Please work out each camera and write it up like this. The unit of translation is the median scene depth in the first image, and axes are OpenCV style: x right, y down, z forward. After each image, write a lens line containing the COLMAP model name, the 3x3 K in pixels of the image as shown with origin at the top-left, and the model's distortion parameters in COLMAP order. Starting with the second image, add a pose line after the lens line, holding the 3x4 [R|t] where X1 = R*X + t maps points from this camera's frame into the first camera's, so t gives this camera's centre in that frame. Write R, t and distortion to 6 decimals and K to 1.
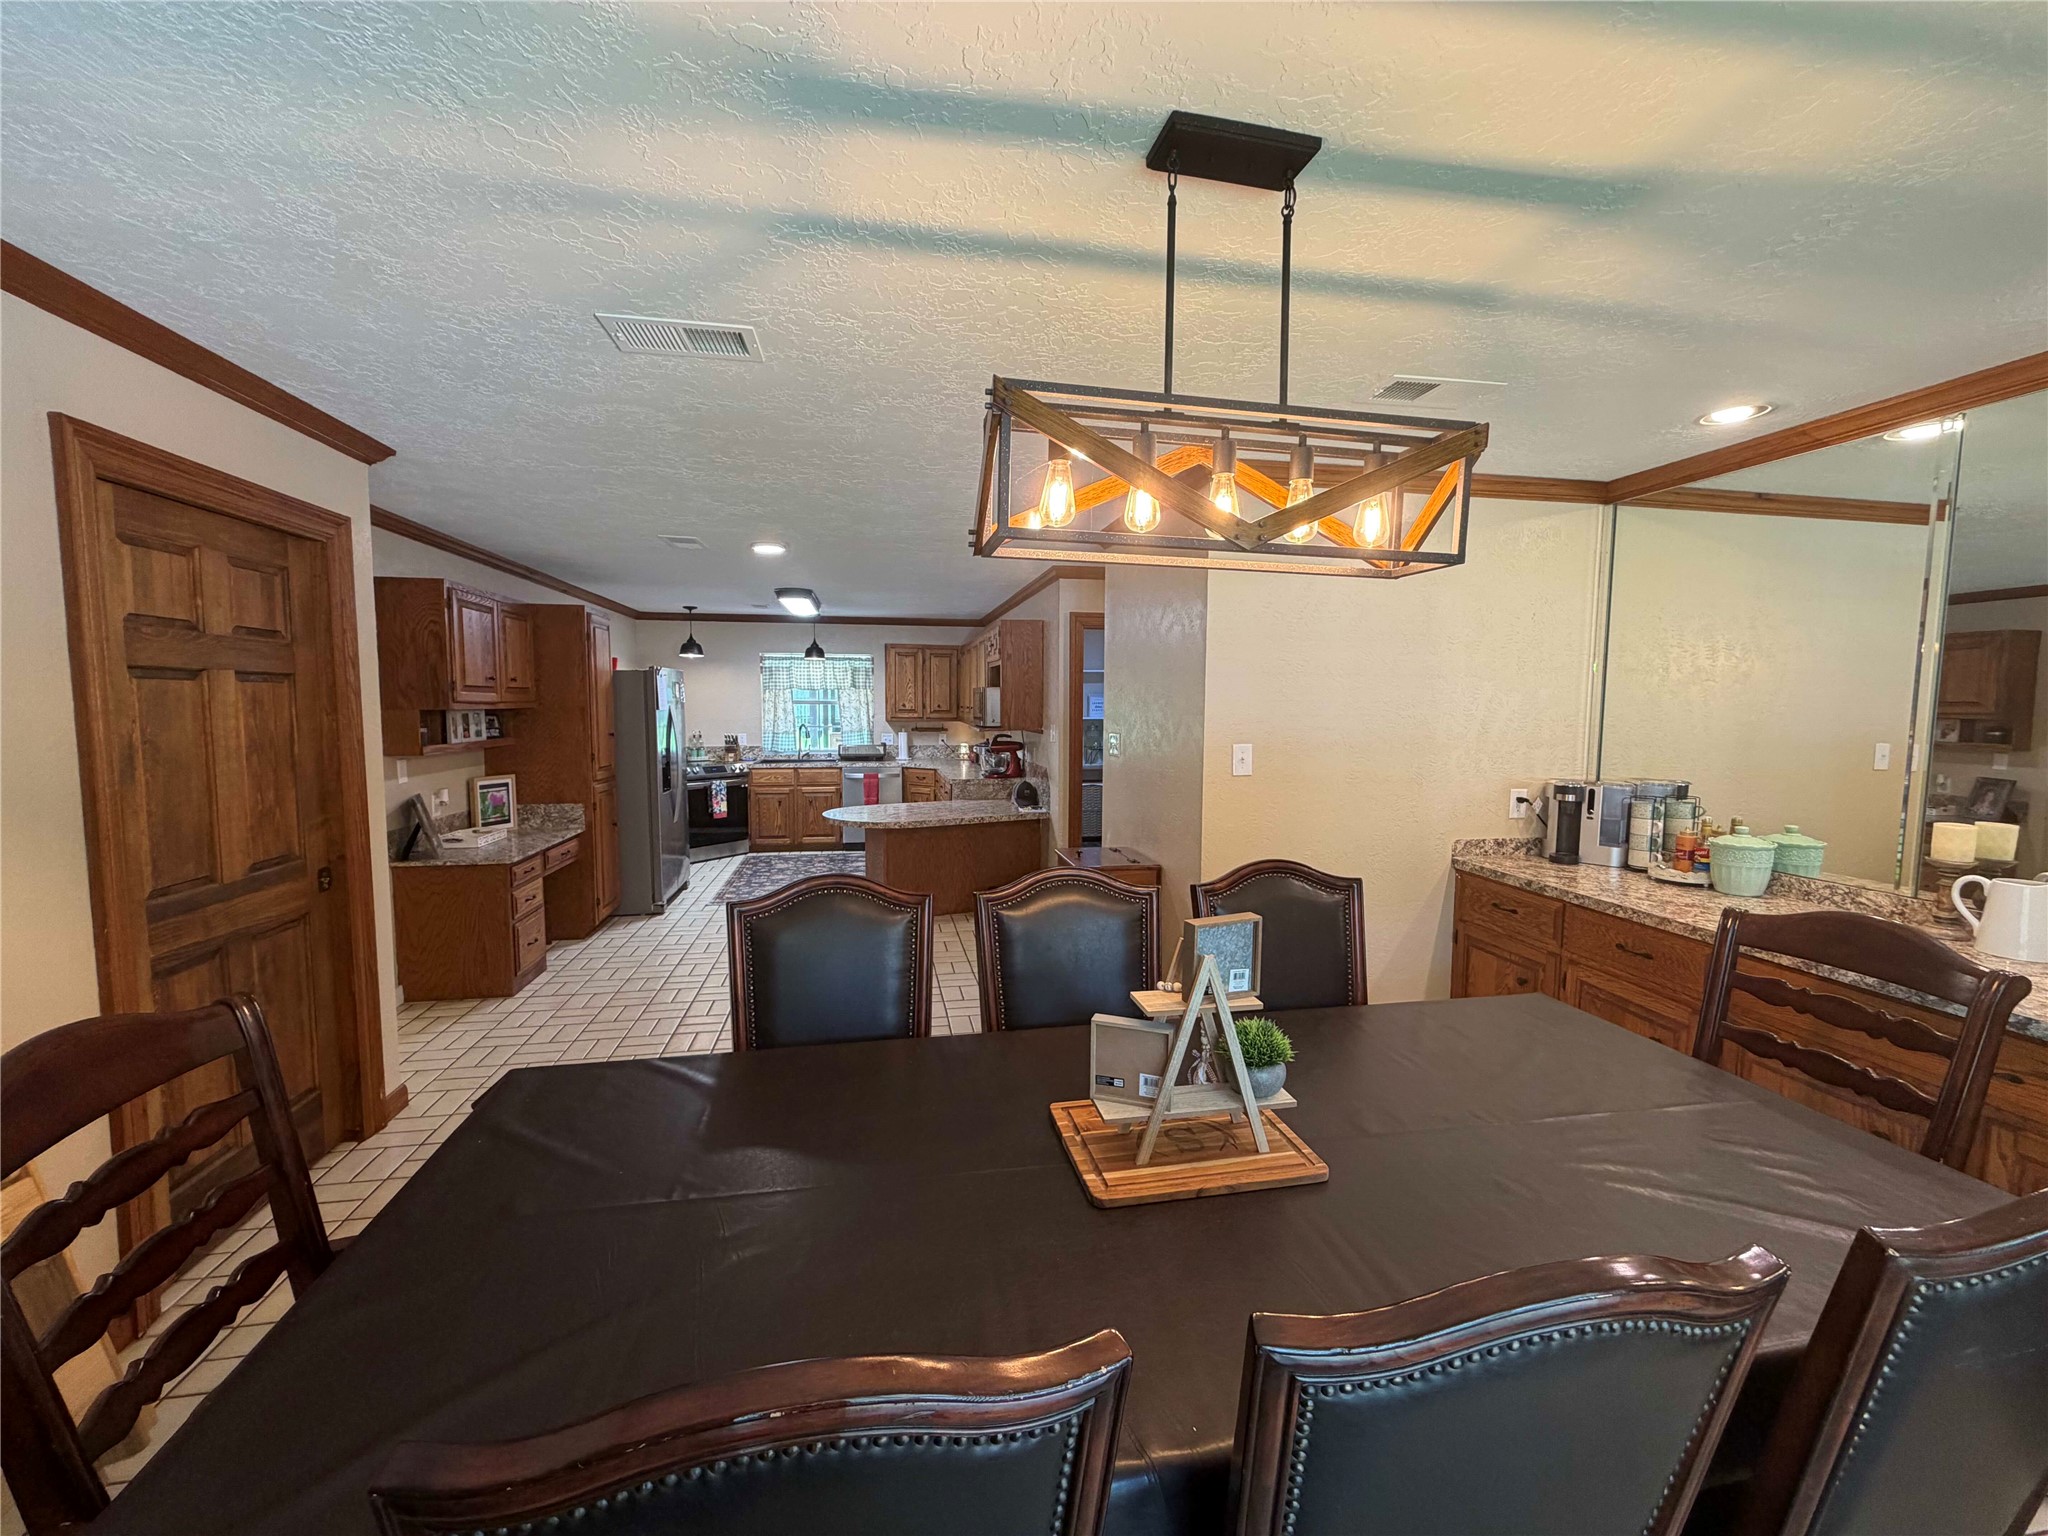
lens RADIAL K [[813.8, 0, 1020.5], [0, 813.8, 767.2], [0, 0, 1]] dist [-0.000049, 0.000205]
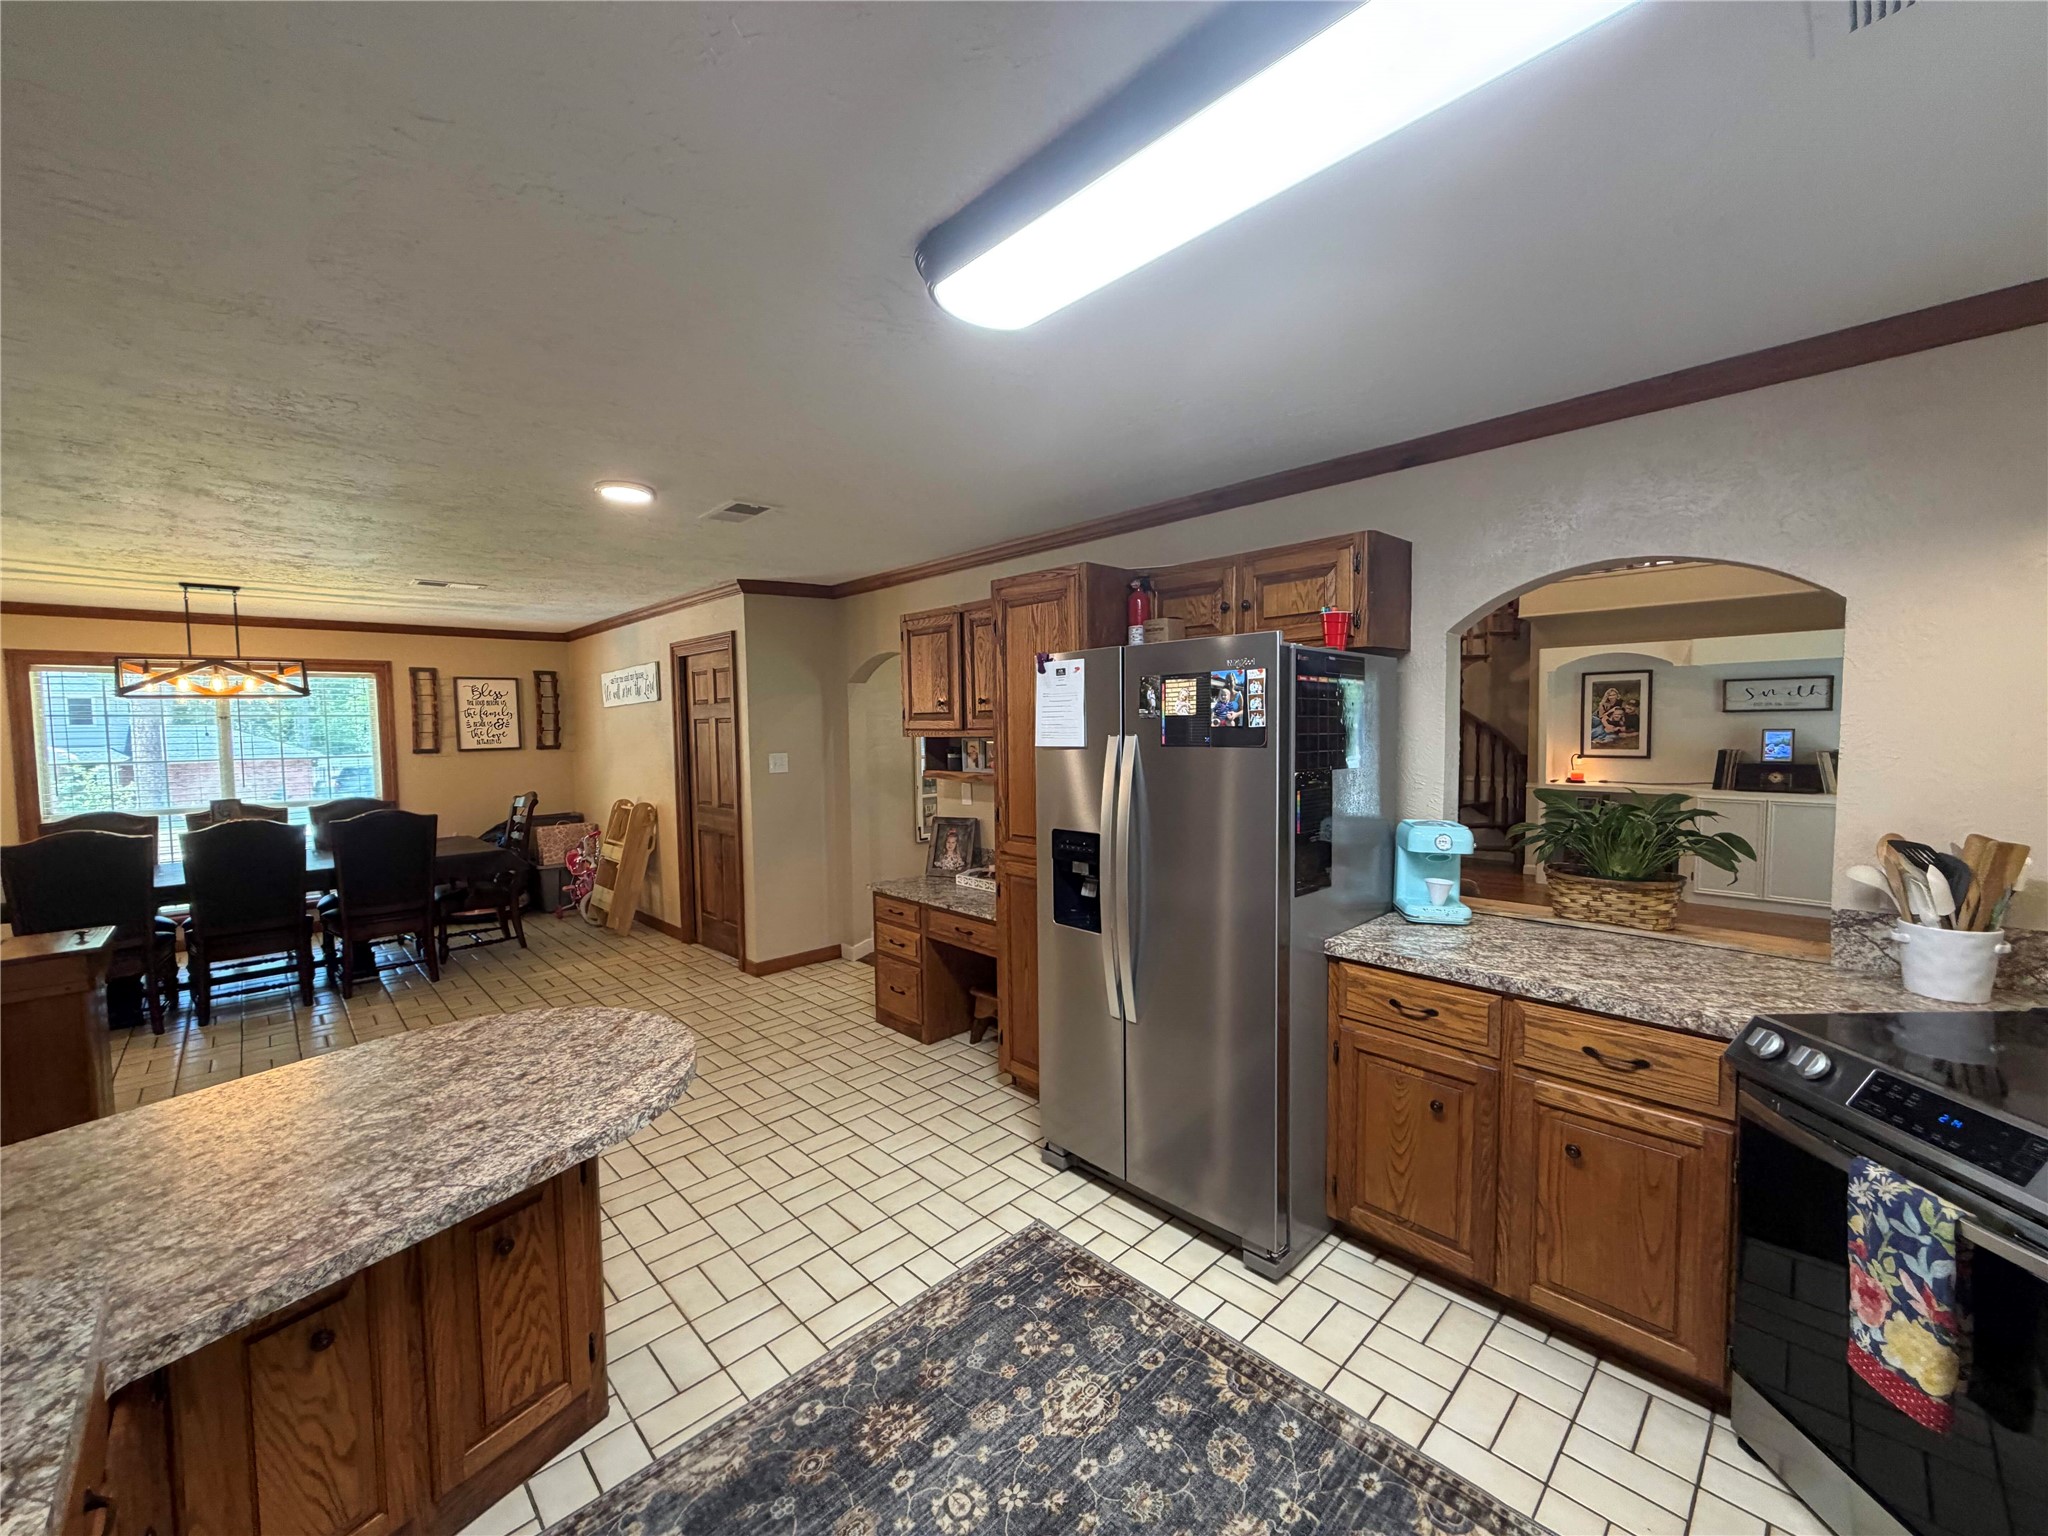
lens RADIAL K [[813.8, 0, 1020.5], [0, 813.8, 767.2], [0, 0, 1]] dist [-0.000049, 0.000205]
pose [[-0.837723, 0.038548, -0.544733, -0.144293], [-0.030290, 0.992690, 0.116830, -0.095173], [0.545255, 0.114372, -0.830432, 1.166744]]
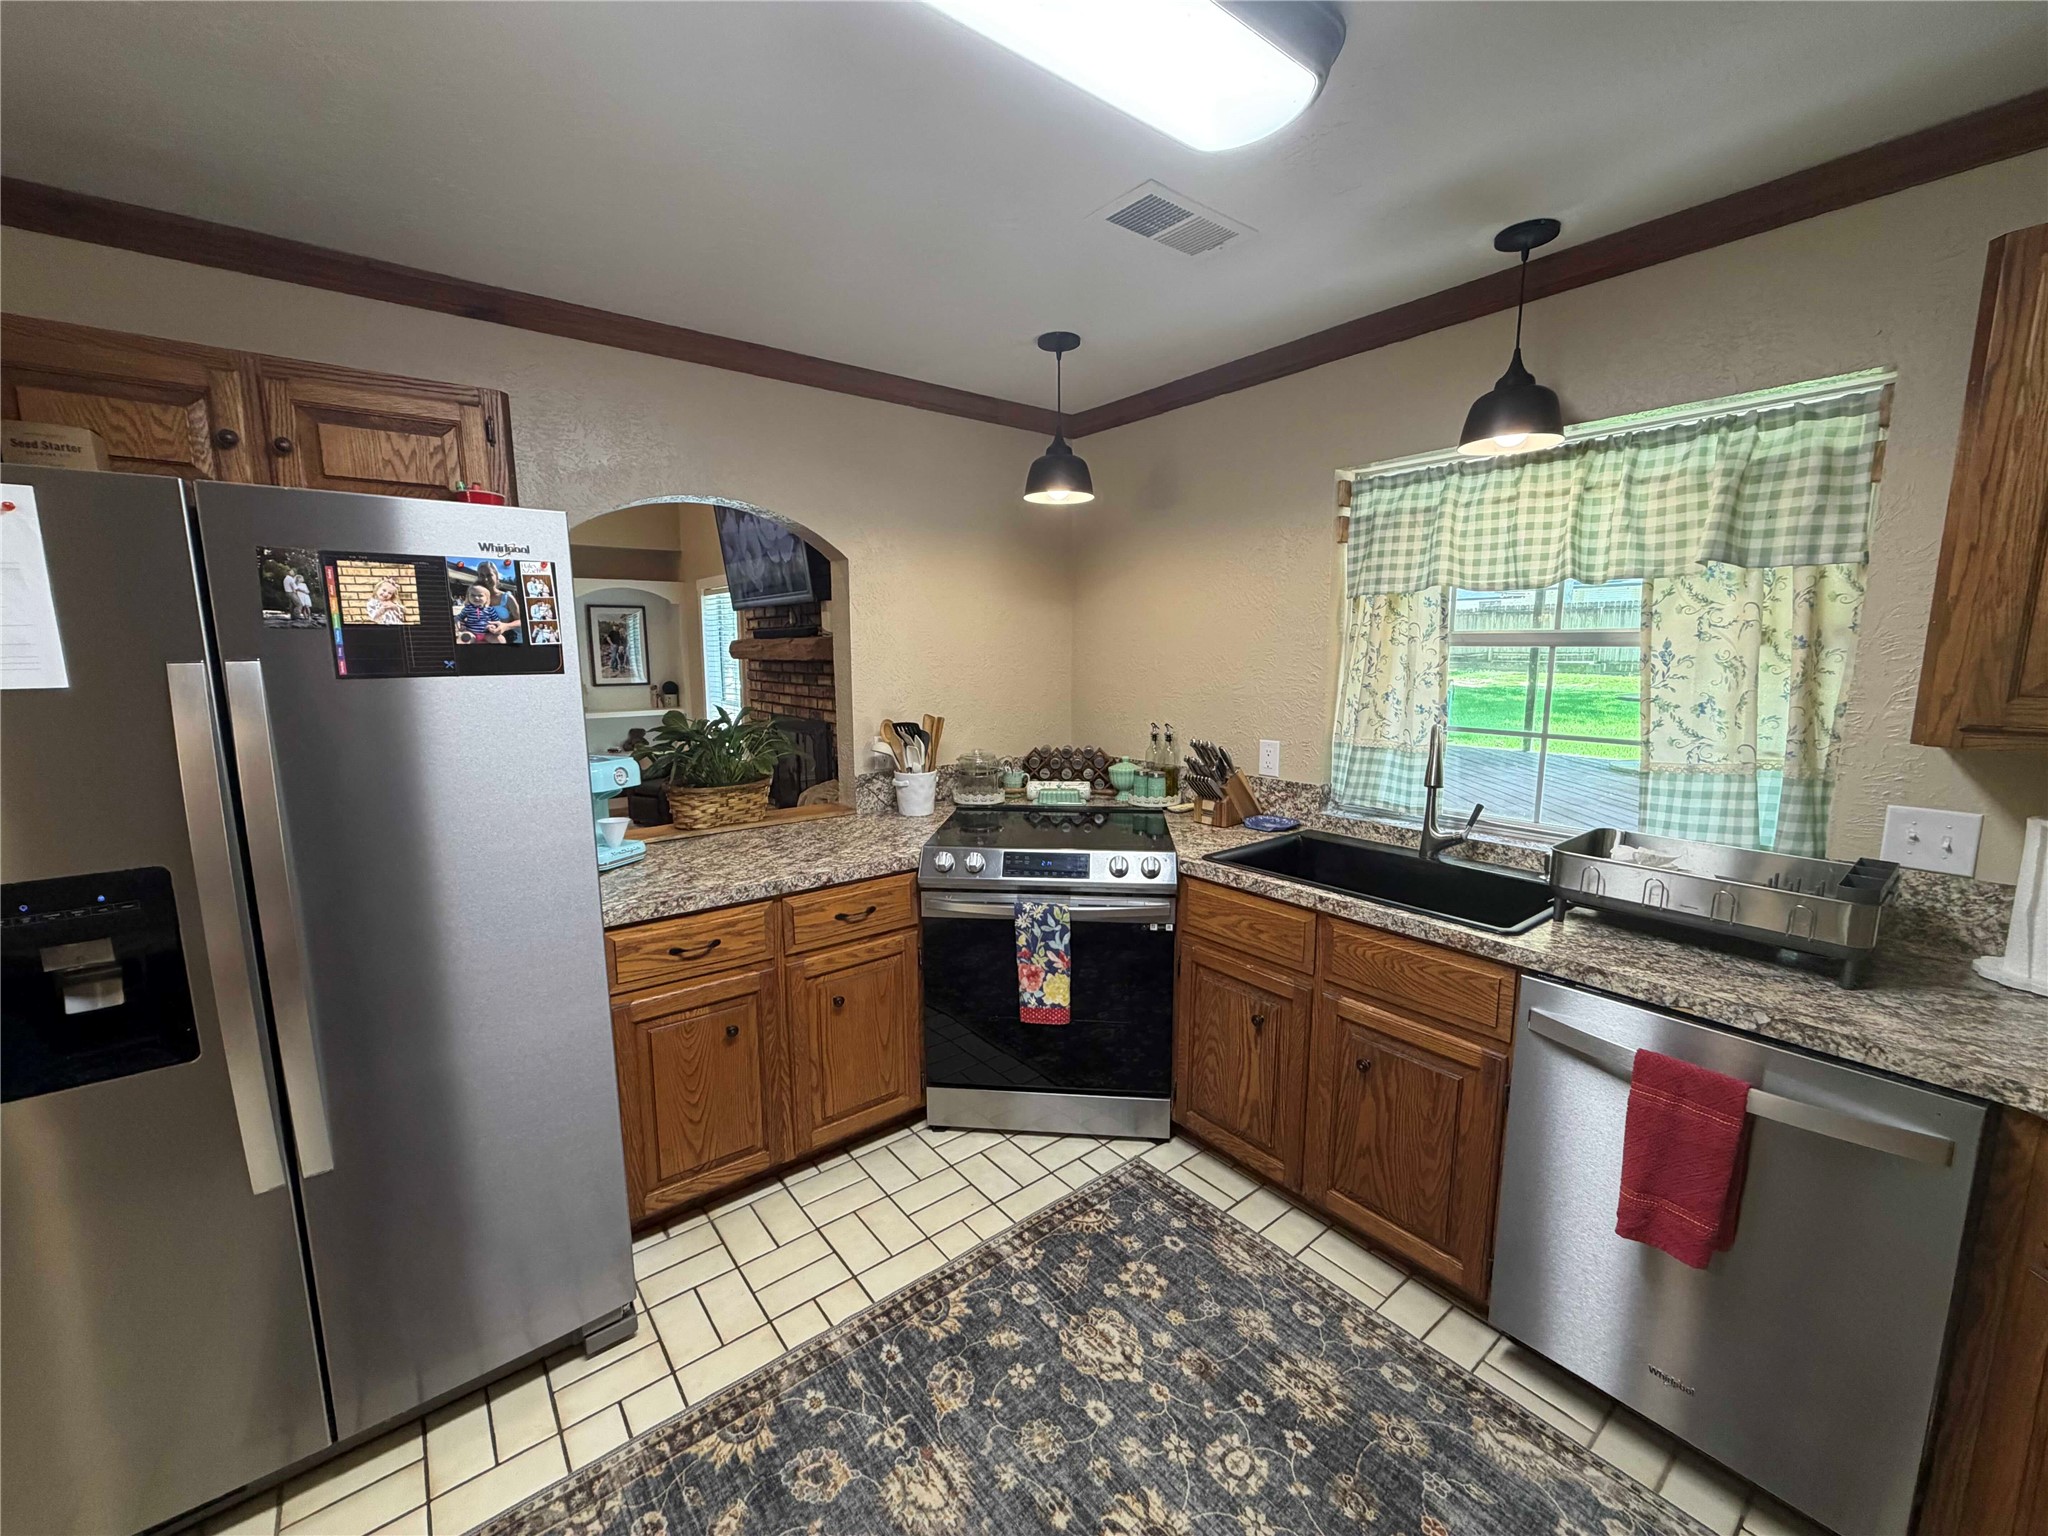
lens RADIAL K [[813.8, 0, 1020.5], [0, 813.8, 767.2], [0, 0, 1]] dist [-0.000049, 0.000205]
pose [[0.463838, 0.124414, -0.877140, -0.131565], [-0.060260, 0.992228, 0.108872, -0.075368], [0.883868, 0.002358, 0.467730, 0.963441]]
